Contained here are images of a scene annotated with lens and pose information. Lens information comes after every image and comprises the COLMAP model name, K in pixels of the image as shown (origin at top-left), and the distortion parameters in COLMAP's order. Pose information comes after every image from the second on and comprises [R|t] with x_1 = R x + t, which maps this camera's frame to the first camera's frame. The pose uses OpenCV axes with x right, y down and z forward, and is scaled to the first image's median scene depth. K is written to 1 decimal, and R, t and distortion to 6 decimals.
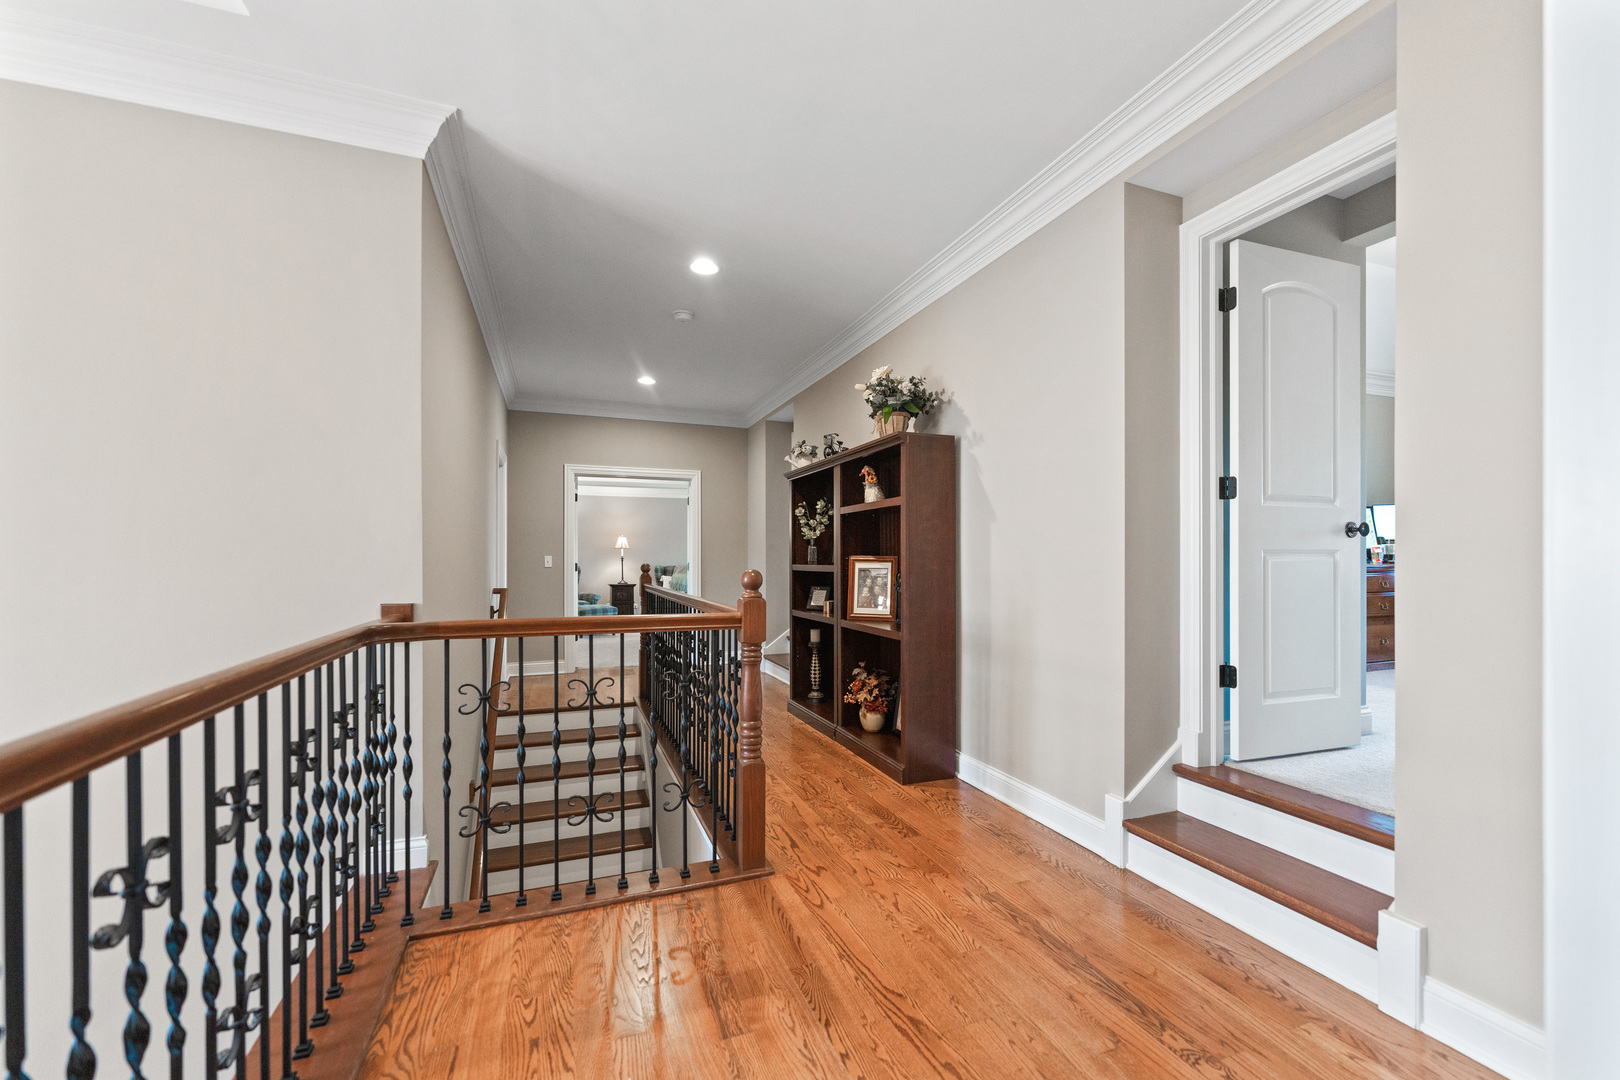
lens RADIAL K [[653.0, 0, 793.9], [0, 653.0, 564.3], [0, 0, 1]] dist [0.002105, -0.000156]
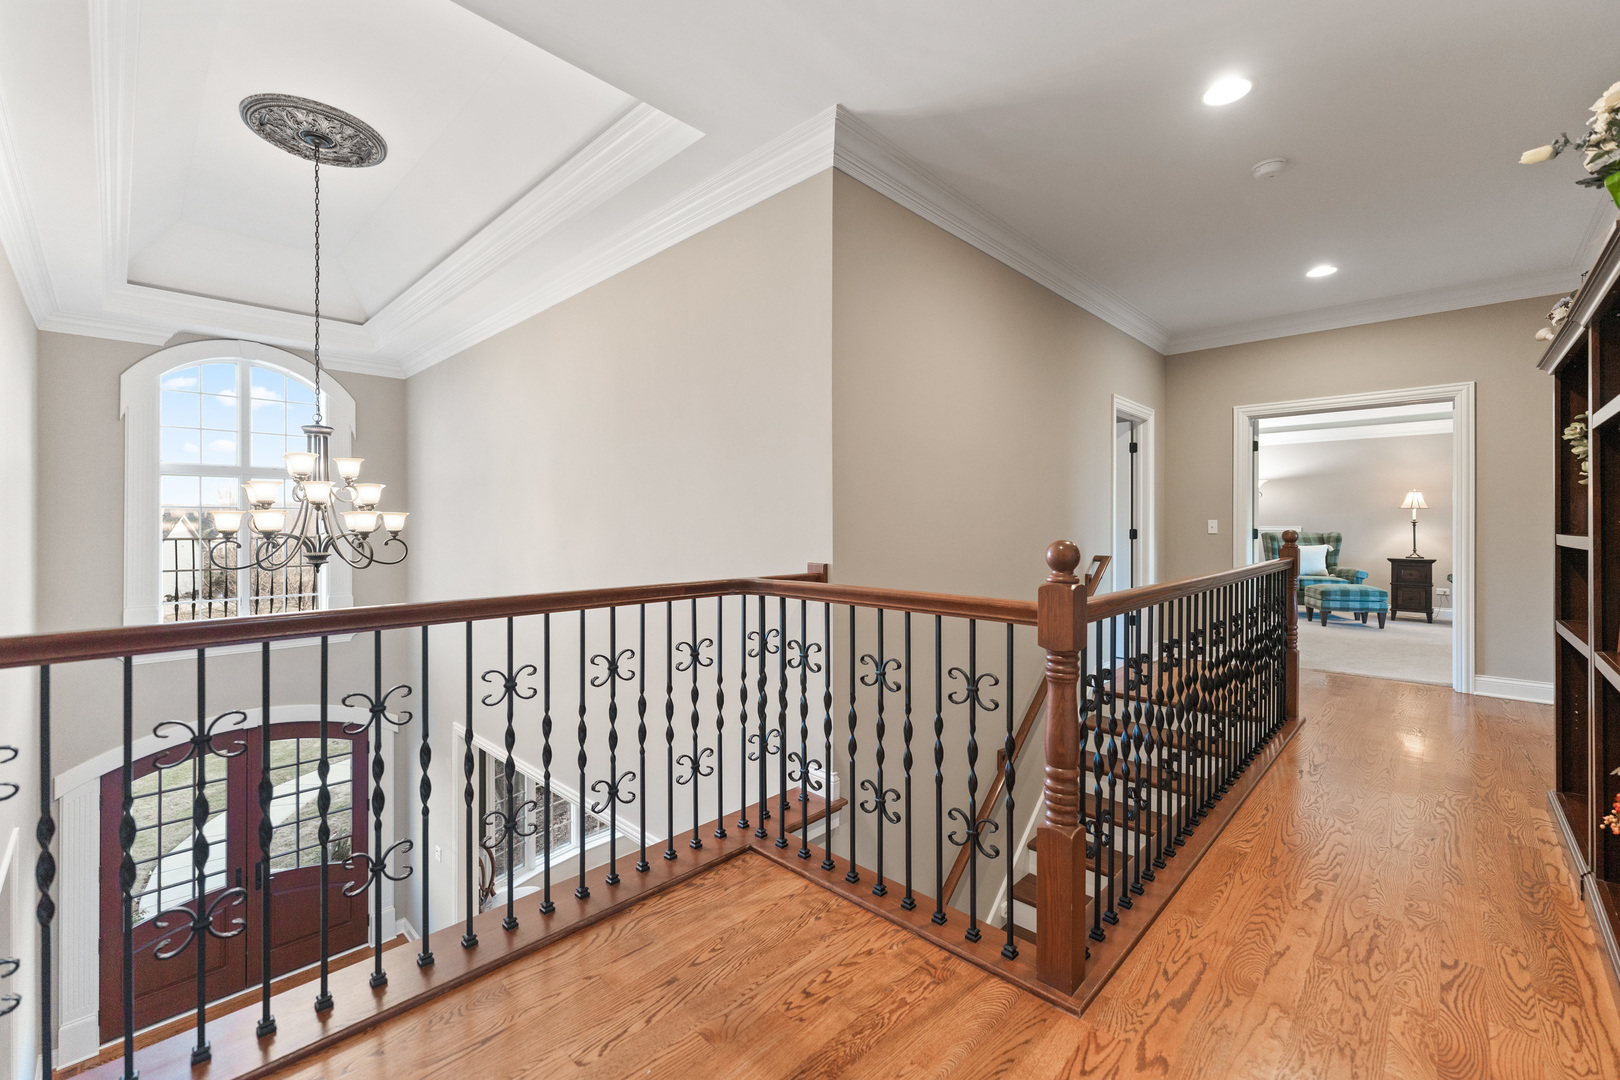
lens RADIAL K [[653.0, 0, 810.4], [0, 653.0, 533.6], [0, 0, 1]] dist [0.002105, -0.000156]
pose [[0.441214, 0.009030, -0.897357, 0.419848], [-0.003383, 0.999959, 0.008400, -0.002789], [0.897396, -0.000670, 0.441226, 0.474906]]
